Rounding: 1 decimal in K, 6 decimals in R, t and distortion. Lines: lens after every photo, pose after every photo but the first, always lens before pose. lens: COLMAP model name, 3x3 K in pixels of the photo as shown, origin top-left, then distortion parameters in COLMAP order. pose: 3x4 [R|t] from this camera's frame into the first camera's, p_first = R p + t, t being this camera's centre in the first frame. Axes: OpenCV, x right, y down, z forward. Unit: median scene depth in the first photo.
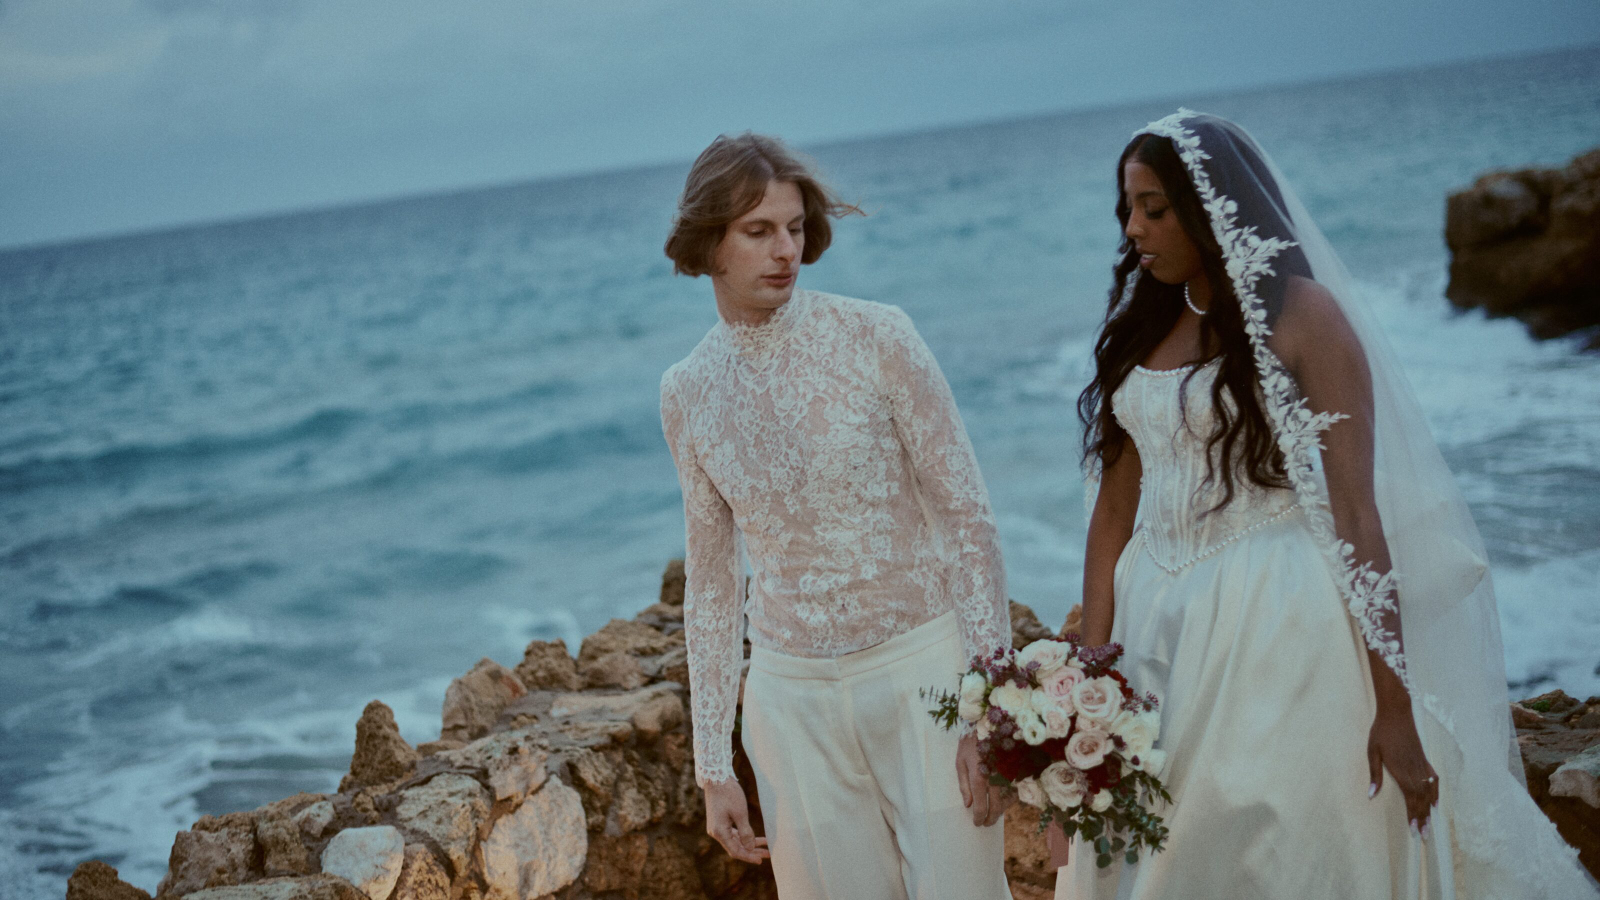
lens RADIAL K [[2366.2, 0, 799.6], [0, 2366.2, 363.4], [0, 0, 1]] dist [-0.110666, 0.086763]
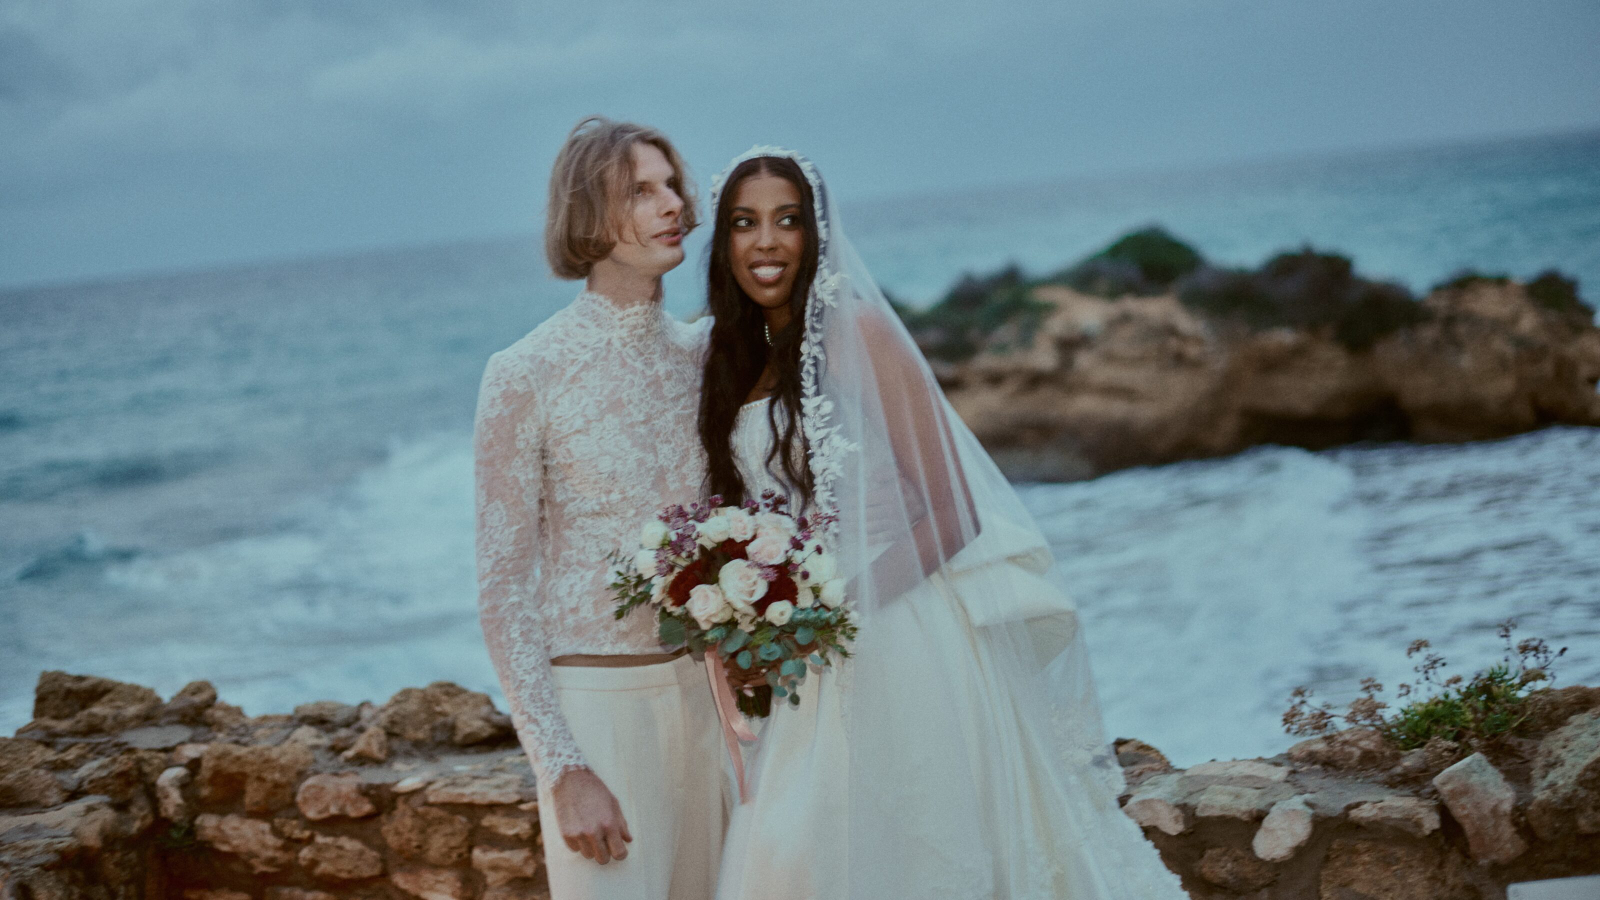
lens RADIAL K [[2366.2, 0, 799.6], [0, 2366.2, 363.4], [0, 0, 1]] dist [-0.110666, 0.086763]
pose [[0.926856, 0.007236, 0.375346, -0.156202], [0.019732, 0.997493, -0.067956, 0.040832], [-0.374897, 0.070392, 0.924390, 0.076099]]
